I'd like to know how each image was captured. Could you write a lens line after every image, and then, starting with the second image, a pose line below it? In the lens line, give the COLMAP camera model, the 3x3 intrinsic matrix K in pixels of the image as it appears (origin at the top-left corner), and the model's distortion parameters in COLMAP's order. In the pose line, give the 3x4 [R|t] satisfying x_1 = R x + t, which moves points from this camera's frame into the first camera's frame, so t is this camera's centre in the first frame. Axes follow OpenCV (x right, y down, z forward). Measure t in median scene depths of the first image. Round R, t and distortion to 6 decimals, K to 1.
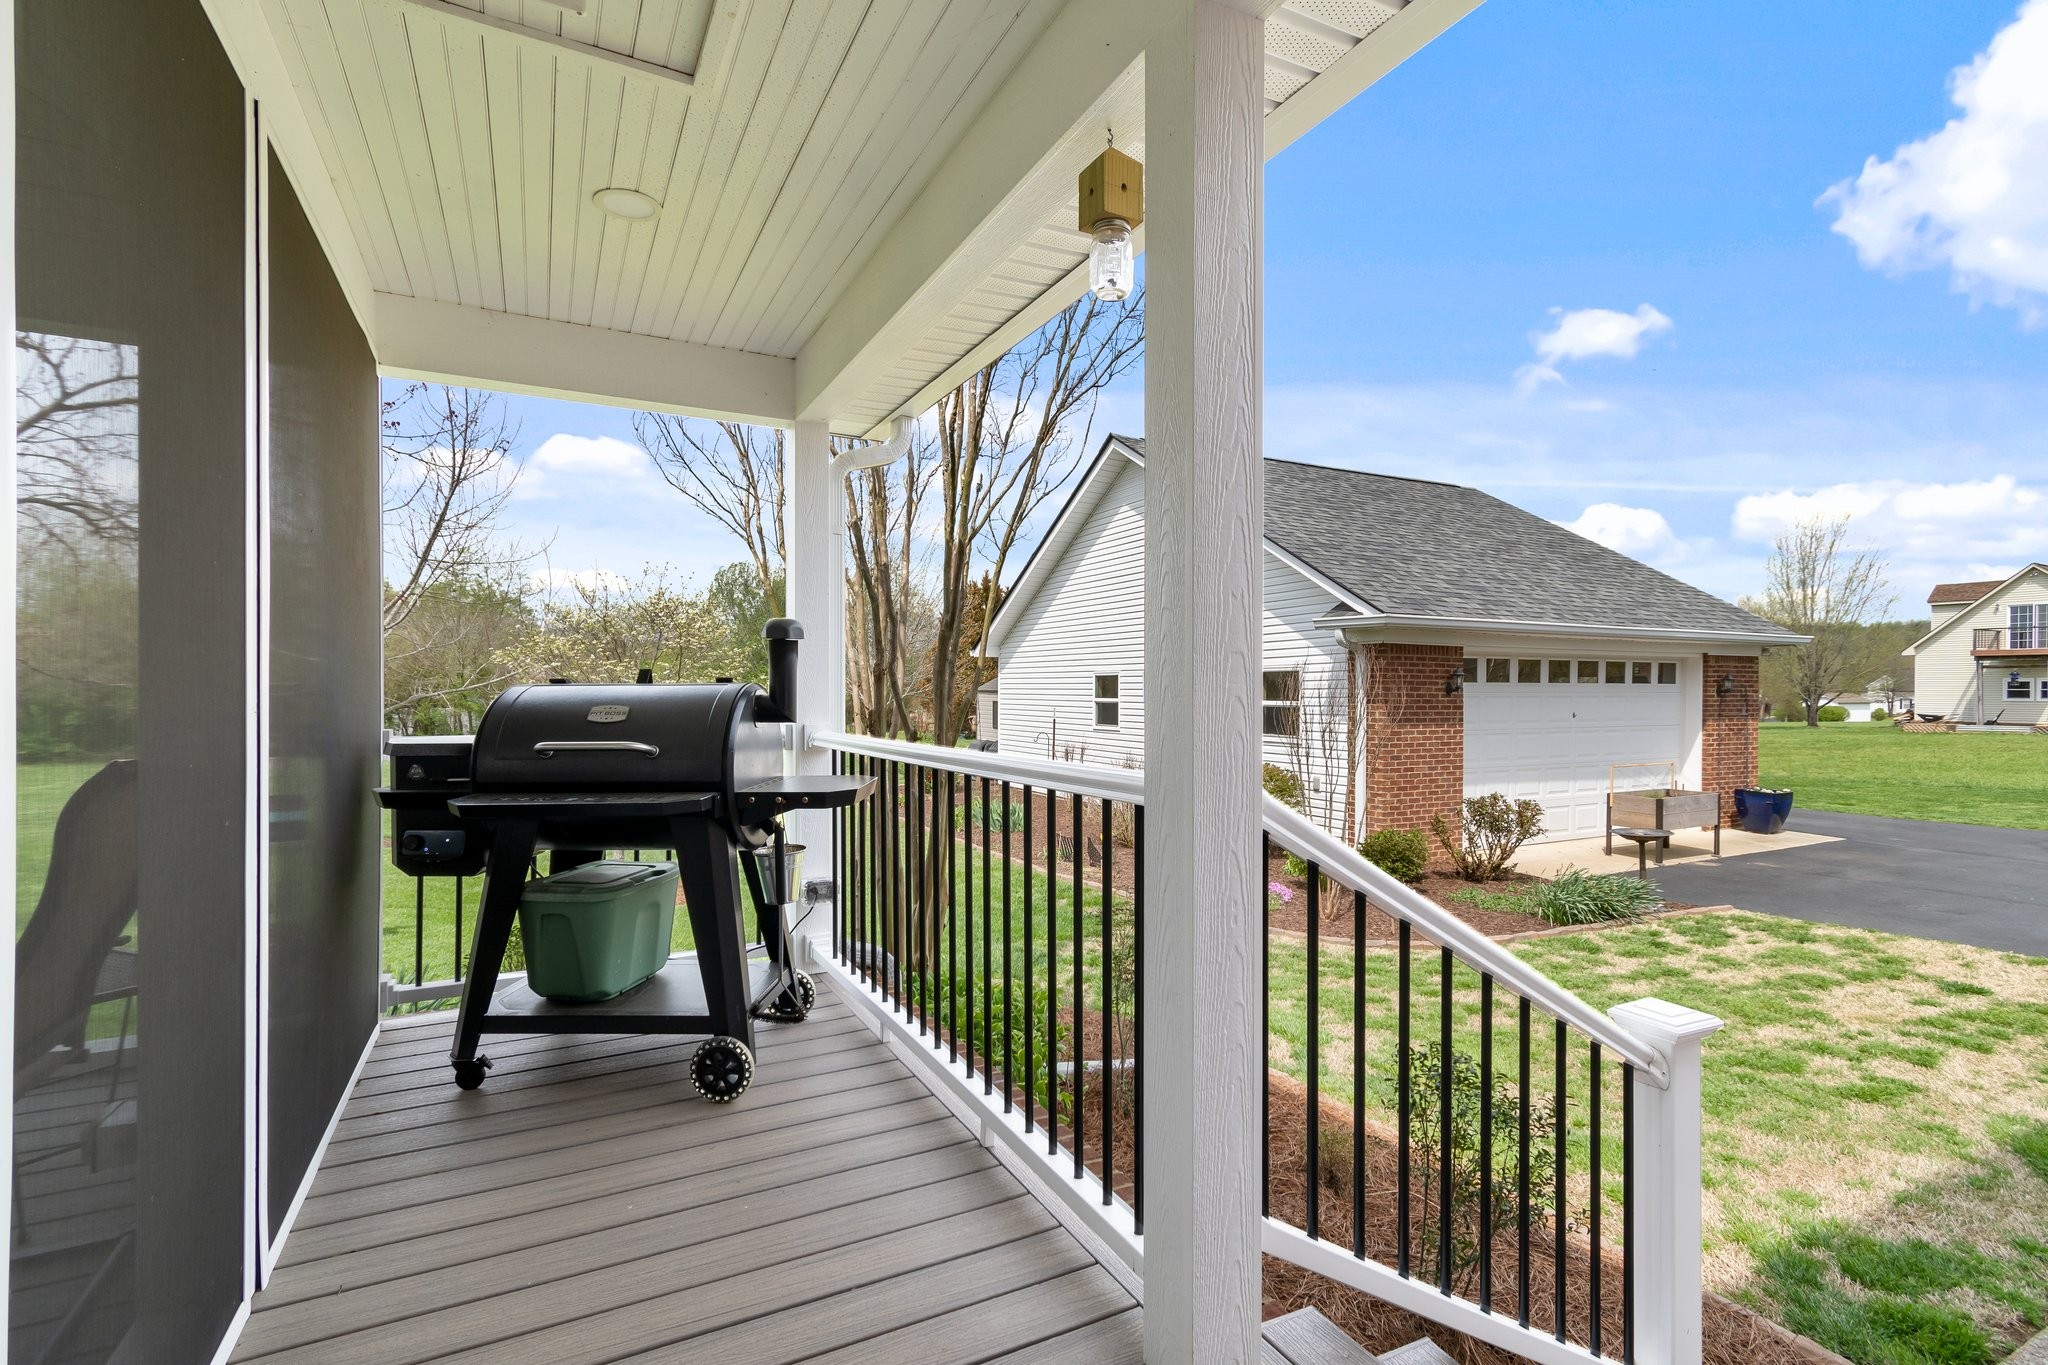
lens RADIAL K [[921.5, 0, 1036.7], [0, 921.5, 689.8], [0, 0, 1]] dist [0.004725, 0.000321]
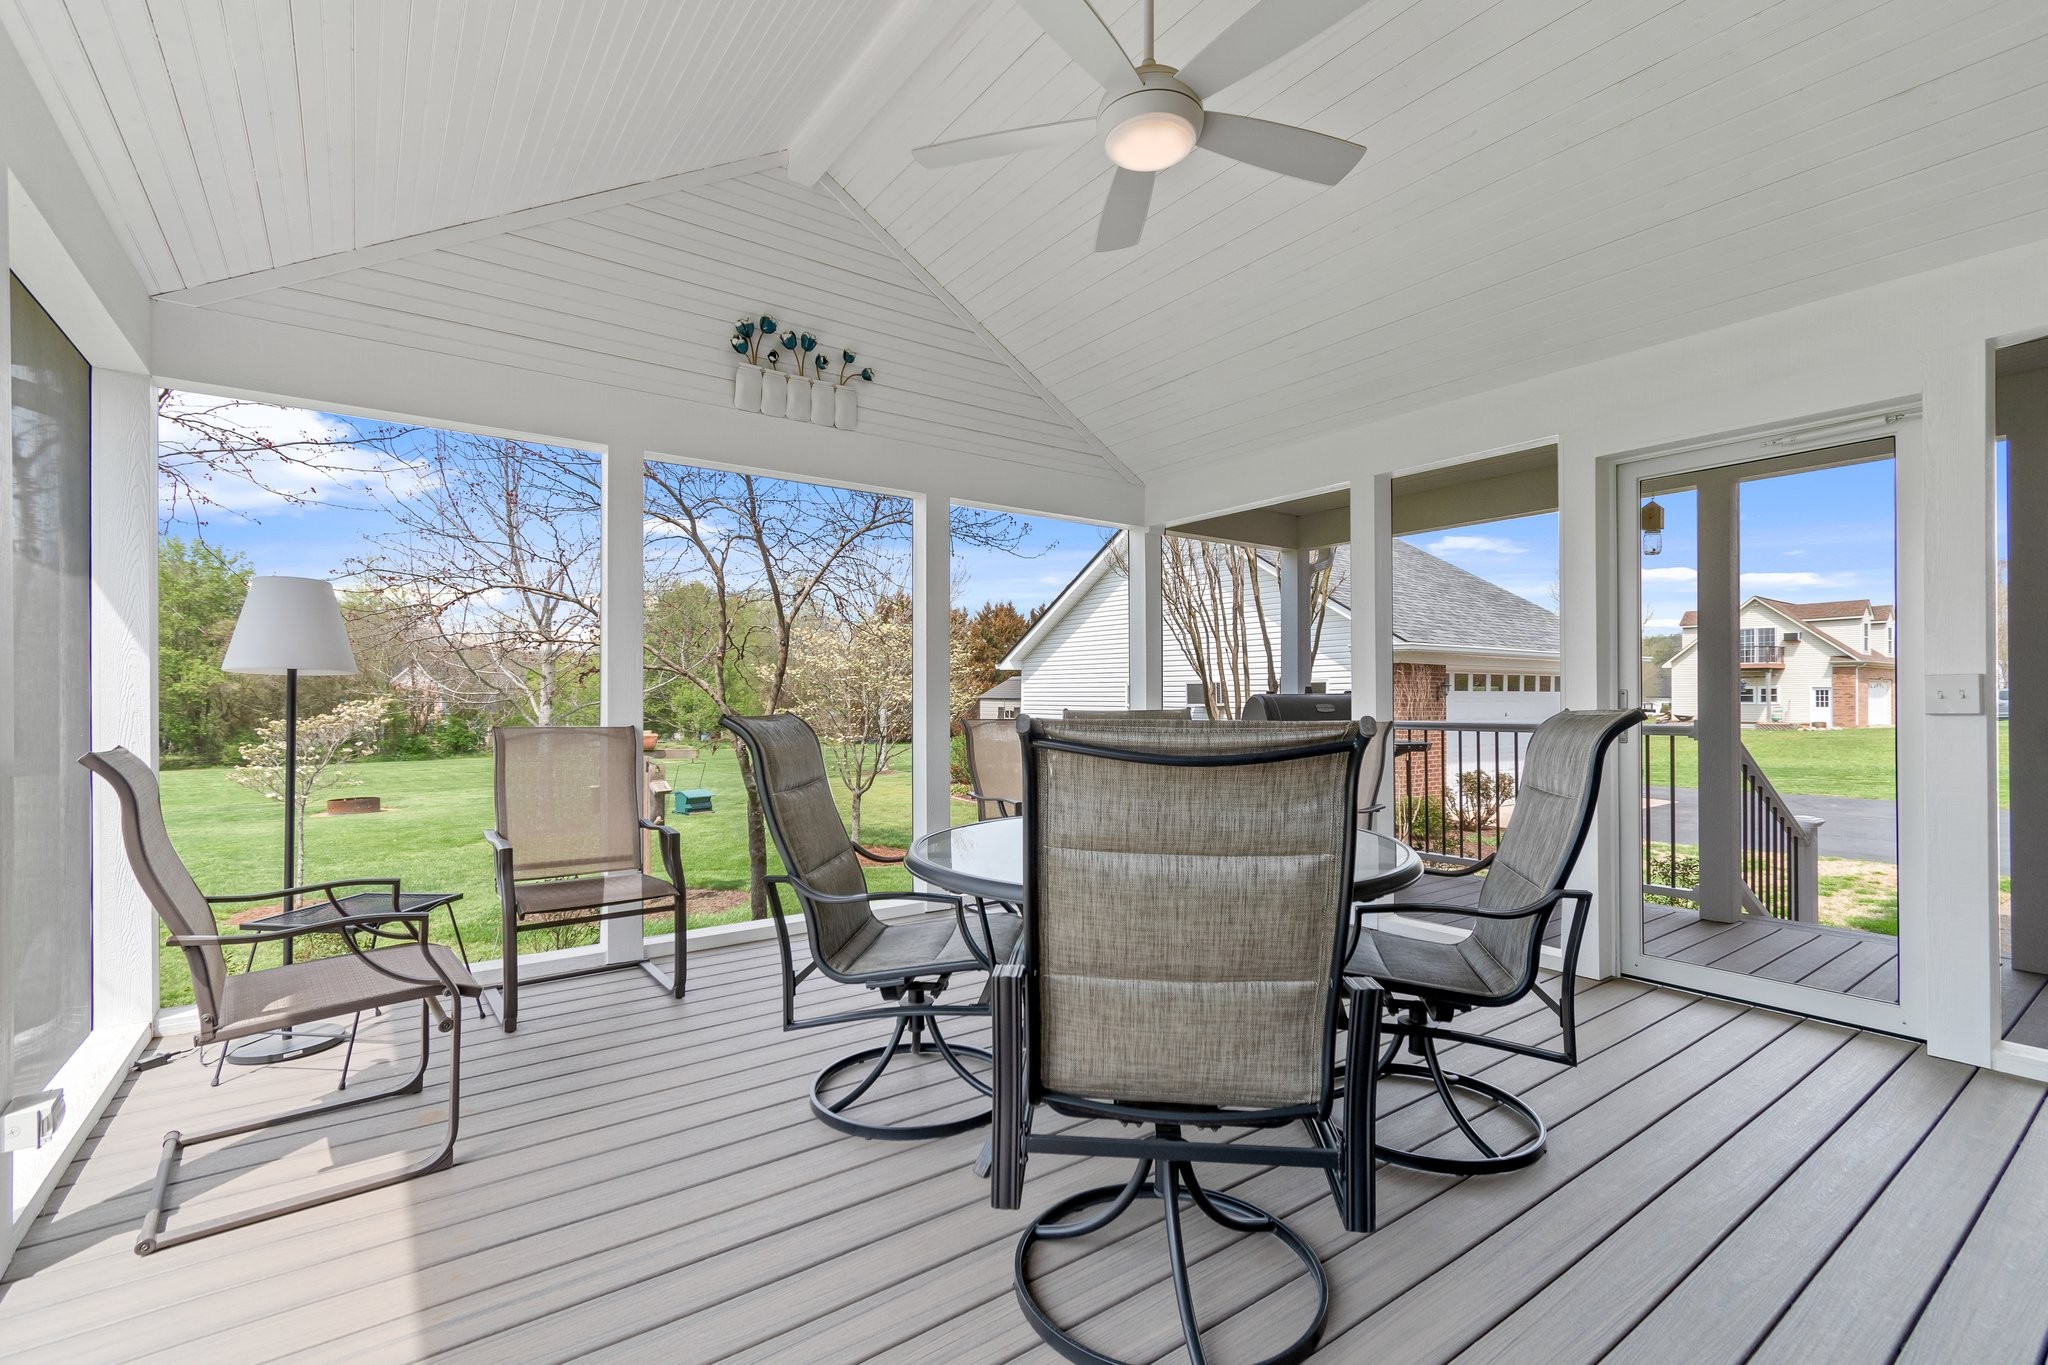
lens RADIAL K [[921.5, 0, 1012.9], [0, 921.5, 684.2], [0, 0, 1]] dist [0.004725, 0.000321]
pose [[0.986235, -0.000836, 0.165350, -0.277085], [0.003184, 0.999898, -0.013939, -0.001015], [-0.165321, 0.014274, 0.986136, -0.171632]]
